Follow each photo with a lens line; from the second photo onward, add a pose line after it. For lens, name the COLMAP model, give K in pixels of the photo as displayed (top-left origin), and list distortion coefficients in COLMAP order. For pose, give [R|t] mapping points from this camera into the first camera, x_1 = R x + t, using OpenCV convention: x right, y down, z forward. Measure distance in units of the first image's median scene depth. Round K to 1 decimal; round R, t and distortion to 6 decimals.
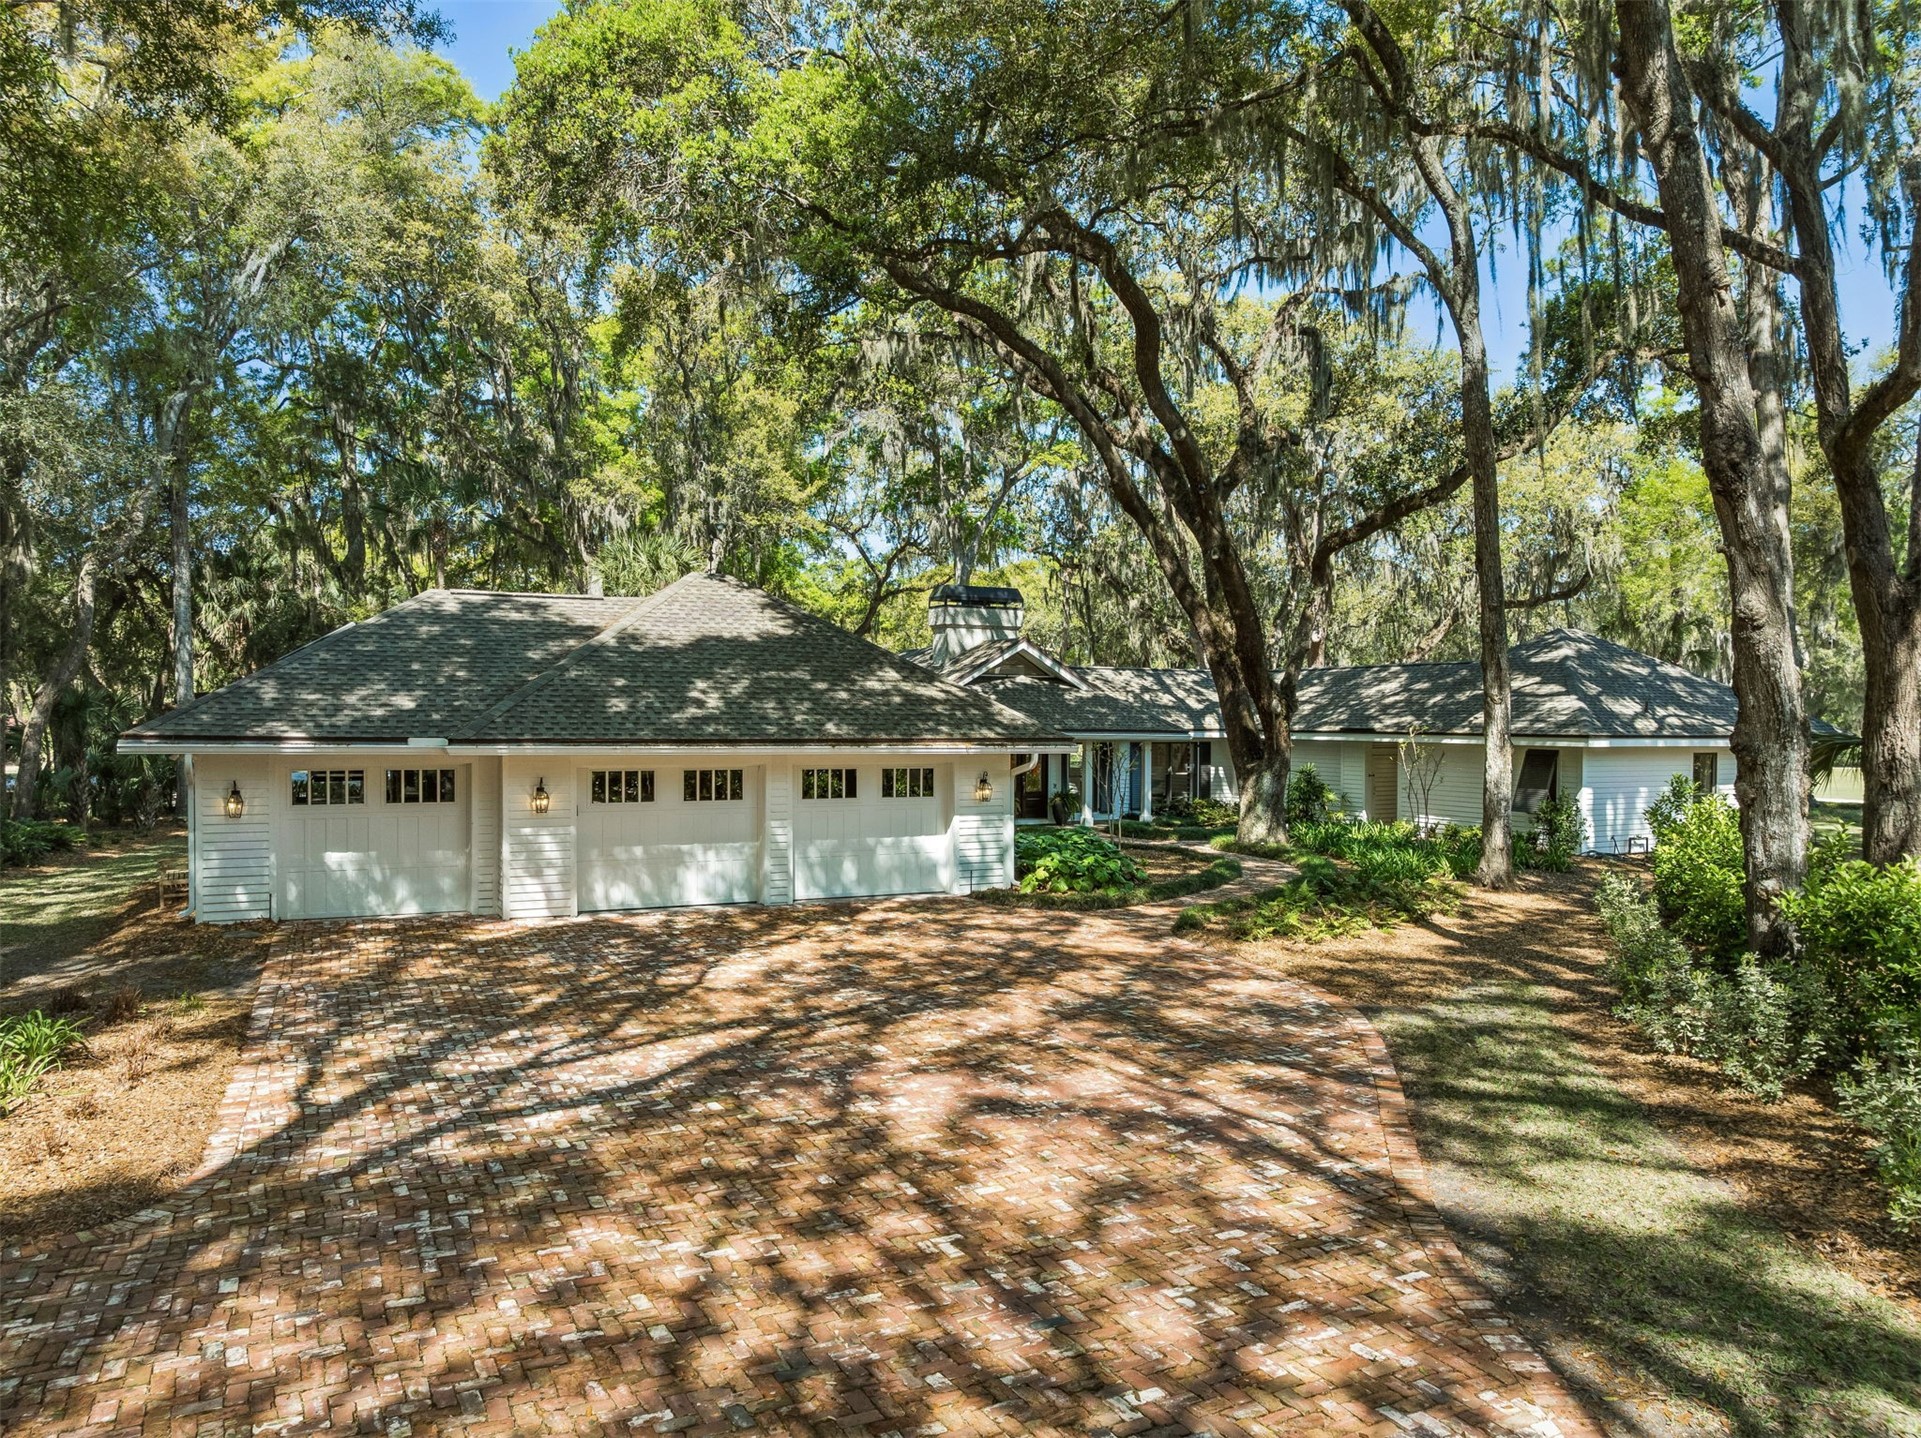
lens RADIAL K [[1451.6, 0, 960.5], [0, 1451.6, 719.0], [0, 0, 1]] dist [-0.038027, 0.000395]
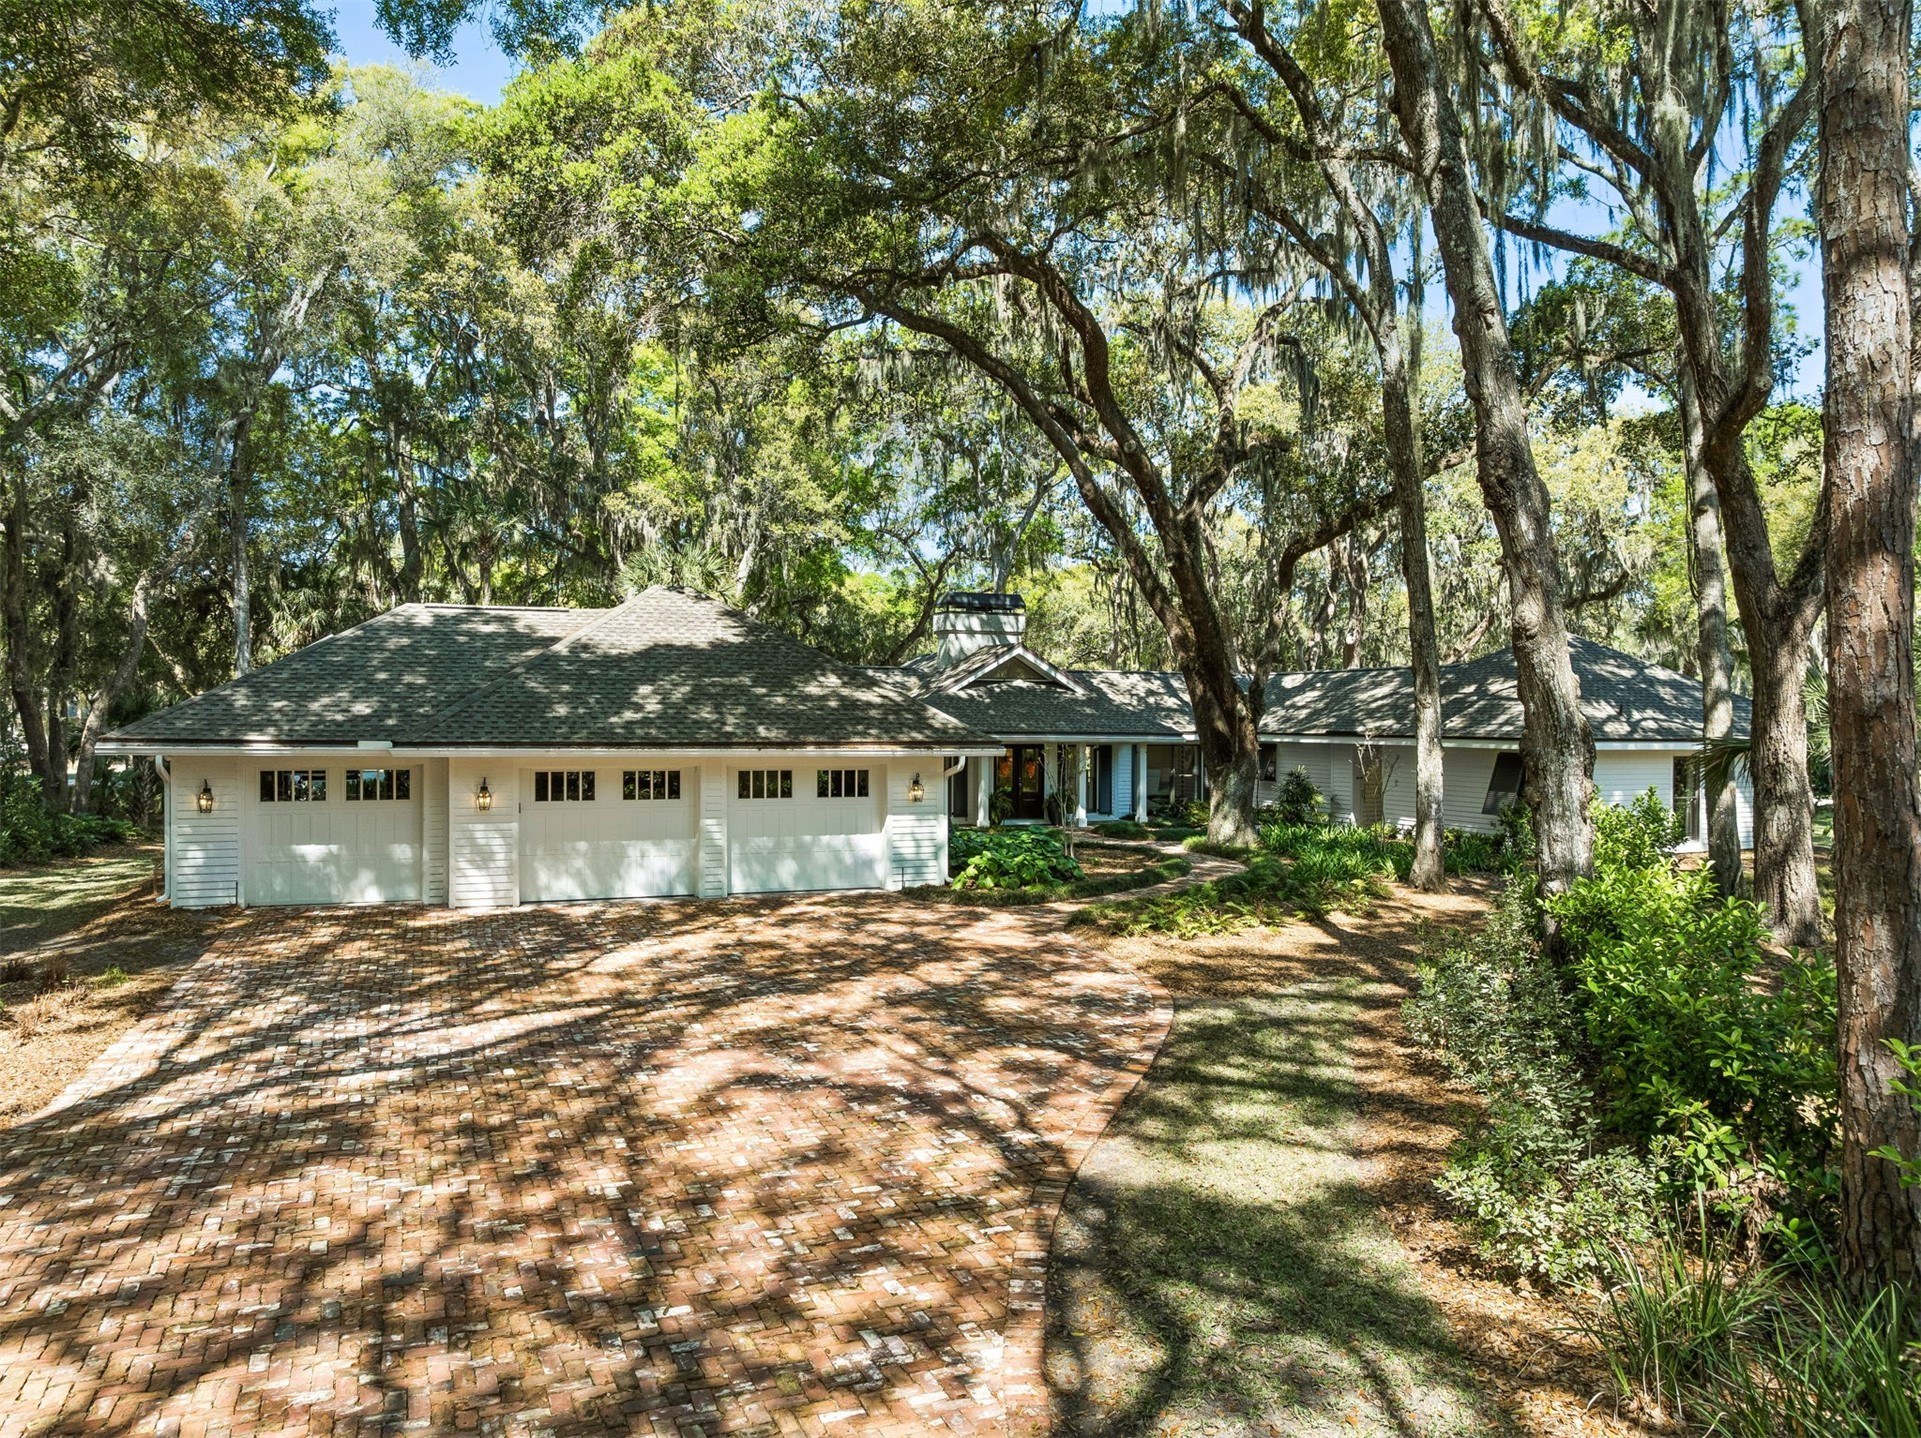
lens RADIAL K [[1452.0, 0, 960.8], [0, 1452.0, 702.1], [0, 0, 1]] dist [-0.037666, 0.006506]
pose [[0.996413, -0.001100, -0.084613, 0.138030], [0.000089, 0.999929, -0.011947, -0.002688], [0.084620, 0.011896, 0.996342, -0.044099]]
